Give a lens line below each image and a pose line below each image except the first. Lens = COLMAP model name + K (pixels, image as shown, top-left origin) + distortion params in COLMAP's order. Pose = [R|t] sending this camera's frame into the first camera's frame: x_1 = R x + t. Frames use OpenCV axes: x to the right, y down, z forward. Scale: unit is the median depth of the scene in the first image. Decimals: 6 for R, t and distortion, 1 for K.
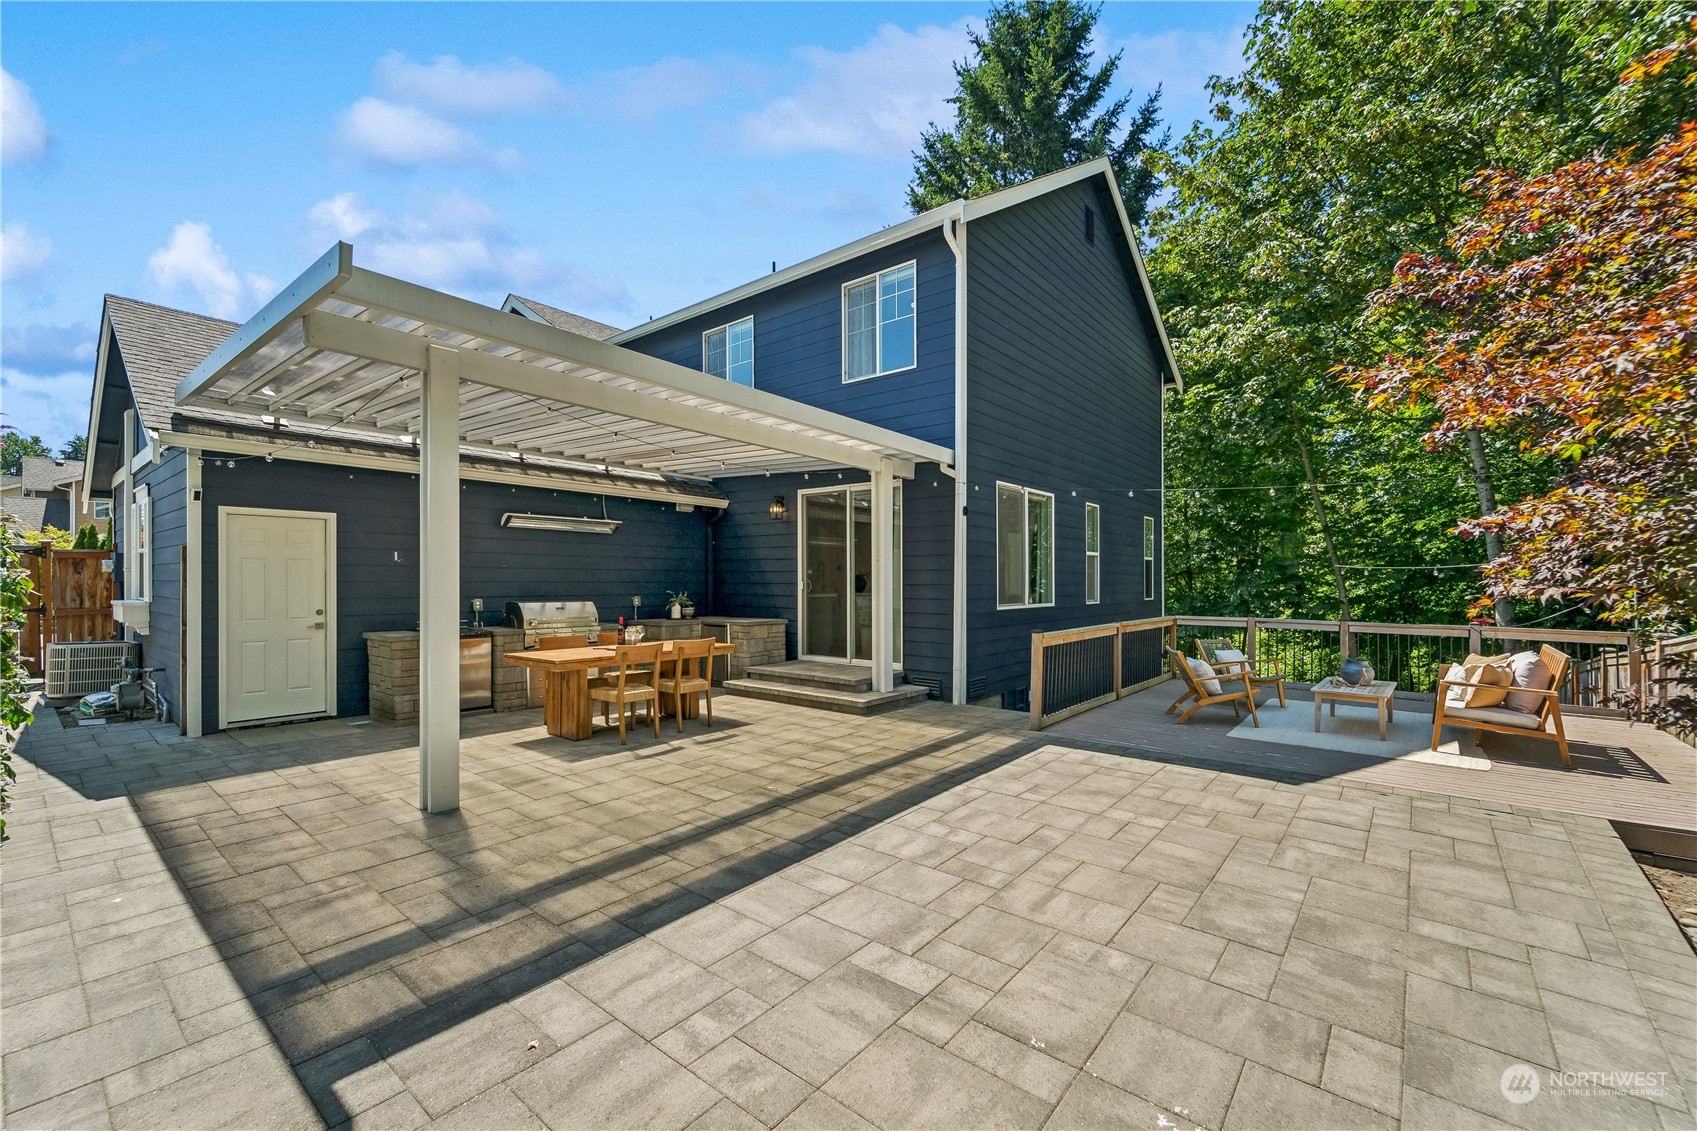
lens RADIAL K [[700.8, 0, 849.7], [0, 700.8, 577.2], [0, 0, 1]] dist [0.000796, -0.001087]
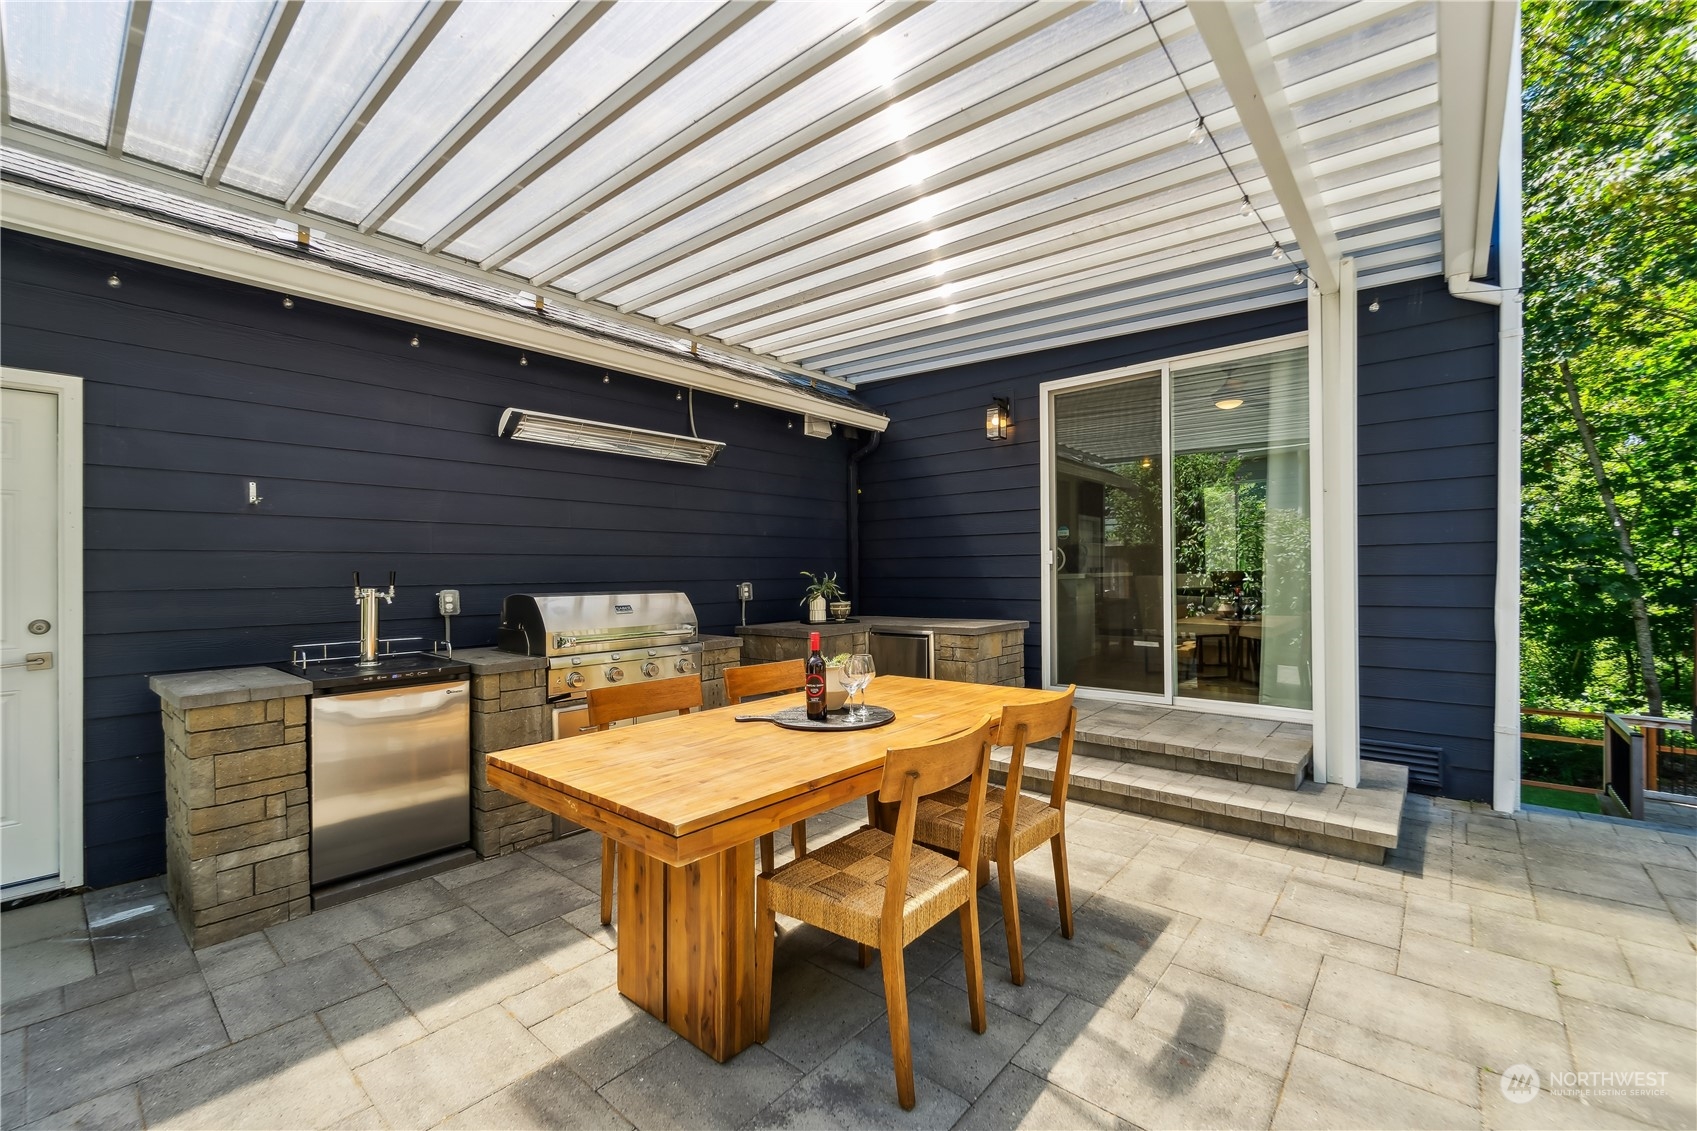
lens RADIAL K [[700.8, 0, 849.3], [0, 700.8, 559.6], [0, 0, 1]] dist [0.000796, -0.001087]
pose [[0.999685, -0.015405, -0.019796, -0.220792], [0.015156, 0.999805, -0.012696, 0.018256], [0.019988, 0.012392, 0.999723, 0.469895]]
